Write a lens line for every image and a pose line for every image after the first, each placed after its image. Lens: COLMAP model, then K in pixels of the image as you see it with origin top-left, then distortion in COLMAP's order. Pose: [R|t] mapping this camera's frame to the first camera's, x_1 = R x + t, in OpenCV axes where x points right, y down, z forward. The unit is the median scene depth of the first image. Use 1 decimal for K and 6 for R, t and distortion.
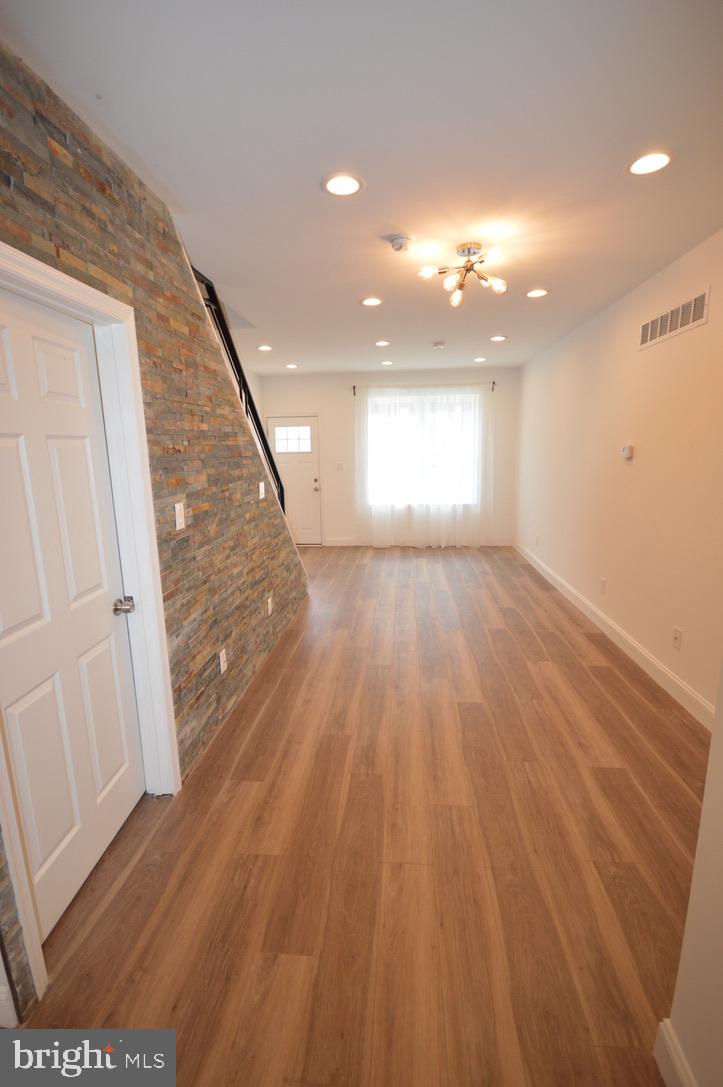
lens RADIAL K [[486.9, 0, 361.5], [0, 486.9, 543.5], [0, 0, 1]] dist [0.000398, 0.000146]
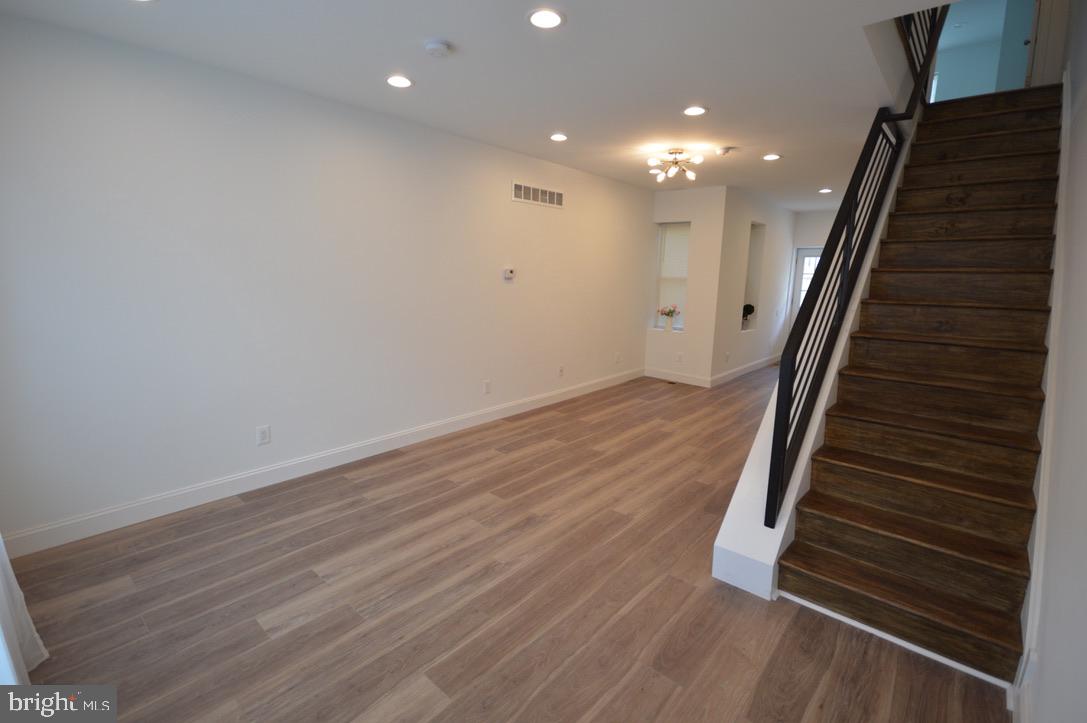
lens RADIAL K [[483.7, 0, 546.3], [0, 483.7, 362.8], [0, 0, 1]] dist [0.000310, -0.005746]
pose [[-0.807603, -0.107540, 0.579839, -0.409854], [0.108855, 0.939153, 0.325794, -0.464860], [-0.579593, 0.326231, -0.746756, 2.456270]]
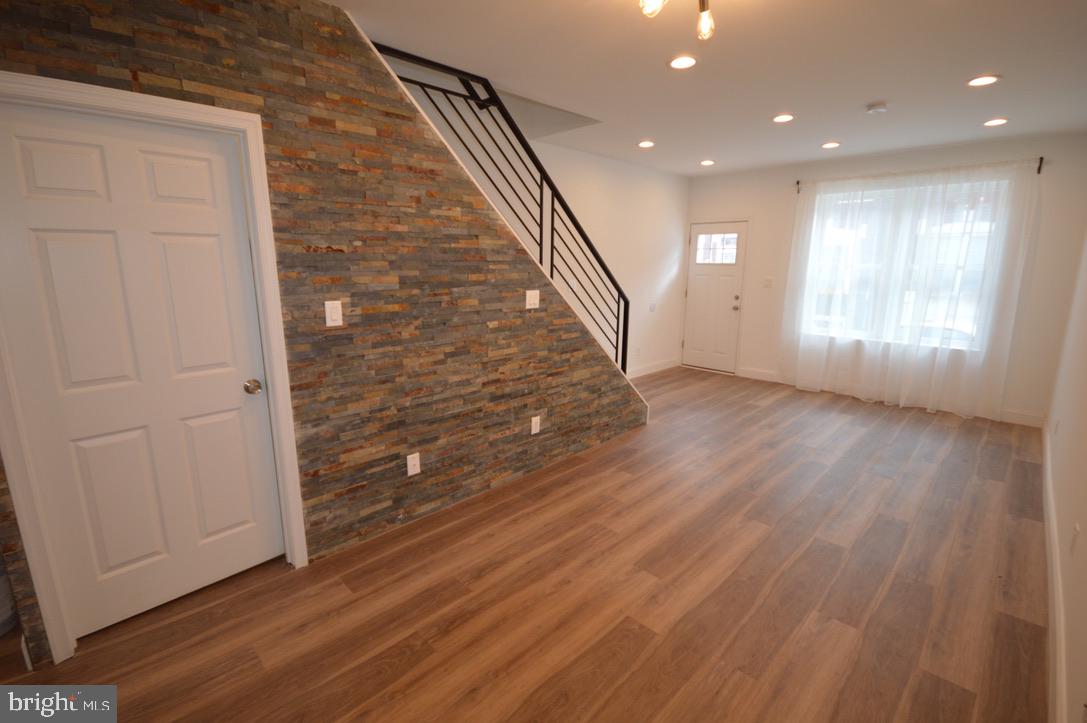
lens RADIAL K [[483.7, 0, 546.3], [0, 483.7, 362.8], [0, 0, 1]] dist [0.000310, -0.005746]
pose [[0.769623, 0.153783, -0.619703, 0.485438], [-0.144343, 0.987341, 0.065752, -0.065474], [0.621970, 0.038845, 0.782077, 0.366582]]
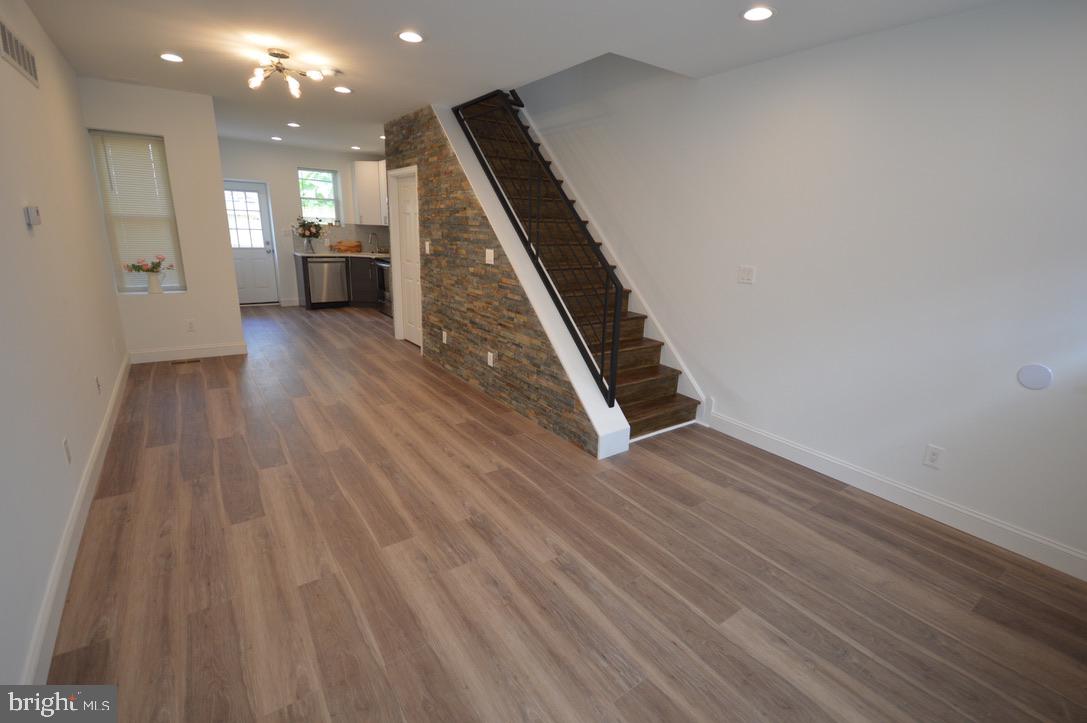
lens RADIAL K [[483.7, 0, 546.3], [0, 483.7, 362.8], [0, 0, 1]] dist [0.000310, -0.005746]
pose [[-0.755835, 0.166703, -0.633185, 0.563614], [-0.152123, 0.895875, 0.417453, -0.464478], [0.636845, 0.411848, -0.651774, 2.347025]]
